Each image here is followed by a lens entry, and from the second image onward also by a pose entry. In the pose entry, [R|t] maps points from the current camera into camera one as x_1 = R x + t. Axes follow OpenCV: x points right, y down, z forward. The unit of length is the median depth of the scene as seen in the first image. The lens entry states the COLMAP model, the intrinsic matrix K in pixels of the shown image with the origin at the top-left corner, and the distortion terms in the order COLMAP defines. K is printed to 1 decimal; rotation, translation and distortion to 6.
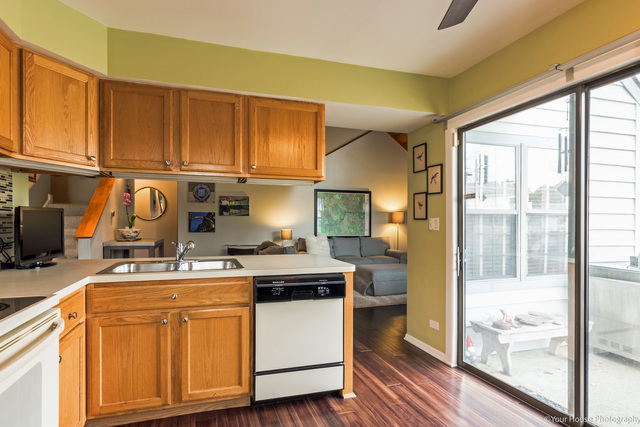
lens RADIAL K [[309.3, 0, 295.6], [0, 309.3, 225.5], [0, 0, 1]] dist [-0.010606, -0.000921]
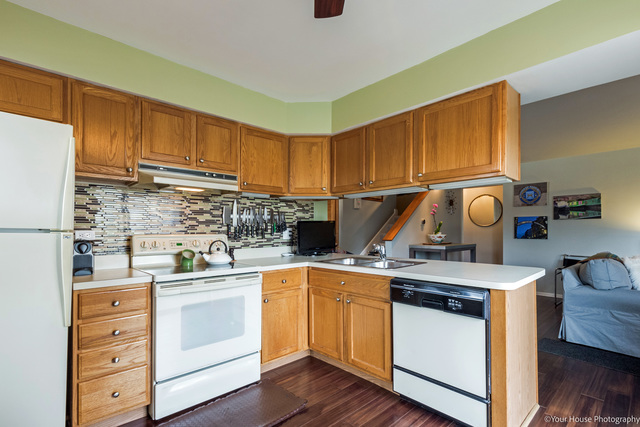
lens RADIAL K [[309.3, 0, 345.9], [0, 309.3, 230.5], [0, 0, 1]] dist [-0.010606, -0.000921]
pose [[0.482947, -0.005560, -0.875632, 0.659721], [0.002154, 0.999984, -0.005162, 0.002900], [0.875647, 0.000607, 0.482951, 0.277325]]
